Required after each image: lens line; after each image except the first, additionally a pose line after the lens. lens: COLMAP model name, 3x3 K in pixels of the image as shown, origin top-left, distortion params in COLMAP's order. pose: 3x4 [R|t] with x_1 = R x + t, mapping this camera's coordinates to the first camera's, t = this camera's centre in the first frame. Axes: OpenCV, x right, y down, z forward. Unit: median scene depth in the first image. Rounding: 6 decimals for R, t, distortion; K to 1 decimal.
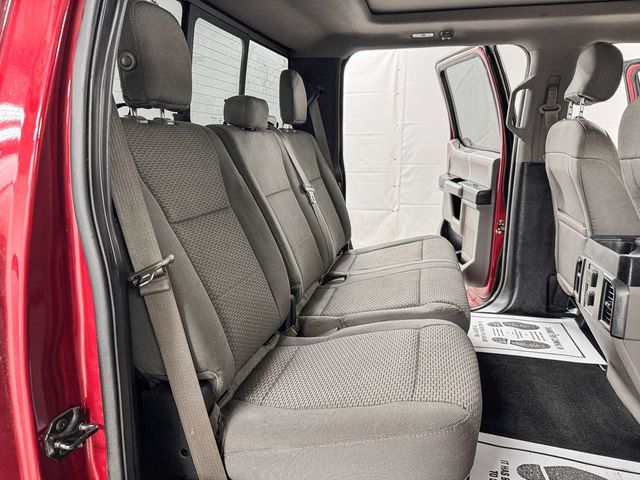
lens RADIAL K [[455.7, 0, 320.0], [0, 455.7, 240.0], [0, 0, 1]] dist [-0.001237, -0.009049]
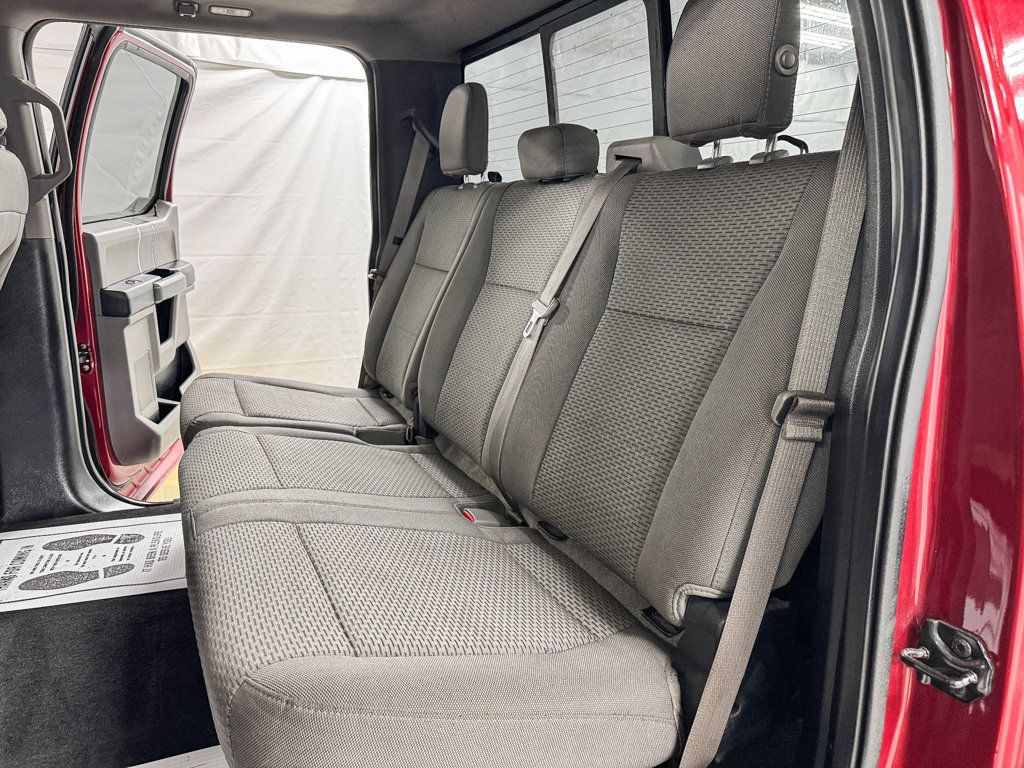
lens RADIAL K [[729.2, 0, 512.0], [0, 729.2, 384.0], [0, 0, 1]] dist [-0.001237, -0.009049]
pose [[-0.830618, 0.119753, -0.543813, 0.455139], [-0.109170, 0.922628, 0.369917, -0.353478], [0.546036, 0.366628, -0.753279, 1.835179]]
